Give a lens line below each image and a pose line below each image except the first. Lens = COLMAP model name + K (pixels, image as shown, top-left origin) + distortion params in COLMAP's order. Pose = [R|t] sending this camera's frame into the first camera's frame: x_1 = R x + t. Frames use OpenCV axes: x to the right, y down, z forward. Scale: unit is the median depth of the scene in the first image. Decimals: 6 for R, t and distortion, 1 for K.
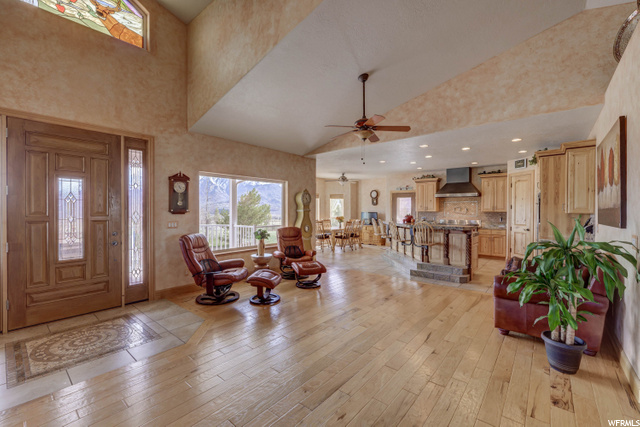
lens RADIAL K [[268.7, 0, 319.6], [0, 268.7, 211.5], [0, 0, 1]] dist [-0.000796, 0.000156]
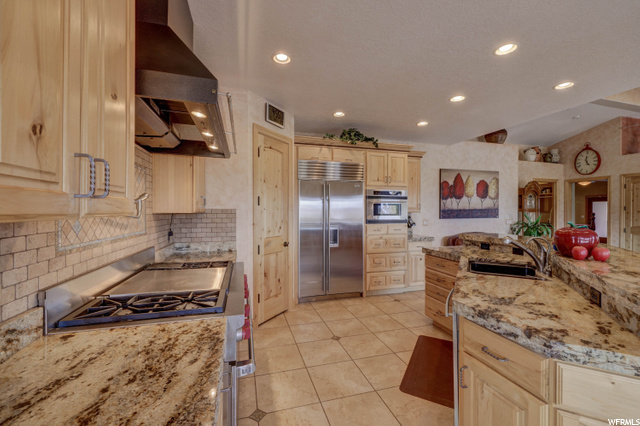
lens RADIAL K [[268.7, 0, 319.0], [0, 268.7, 211.5], [0, 0, 1]] dist [-0.000796, 0.000156]
pose [[-0.836611, -0.004172, 0.547782, 0.595043], [-0.000970, 0.999981, 0.006135, -0.003060], [-0.547797, 0.004601, -0.836599, 2.023380]]
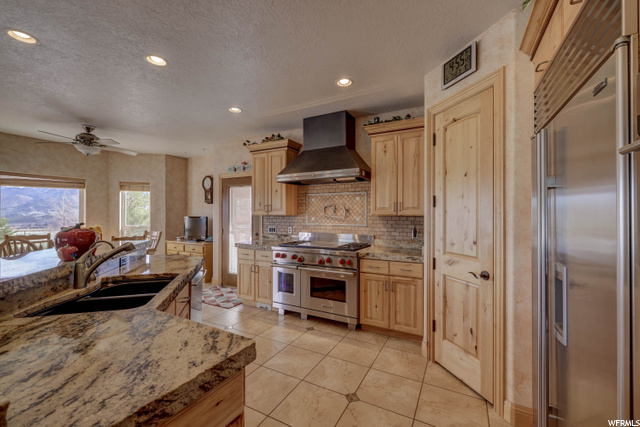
lens RADIAL K [[268.7, 0, 317.8], [0, 268.7, 211.8], [0, 0, 1]] dist [-0.000796, 0.000156]
pose [[0.979309, 0.001133, 0.202369, 0.760715], [0.001768, 0.999898, -0.014154, 0.001870], [-0.202365, 0.014219, 0.979207, 1.061001]]
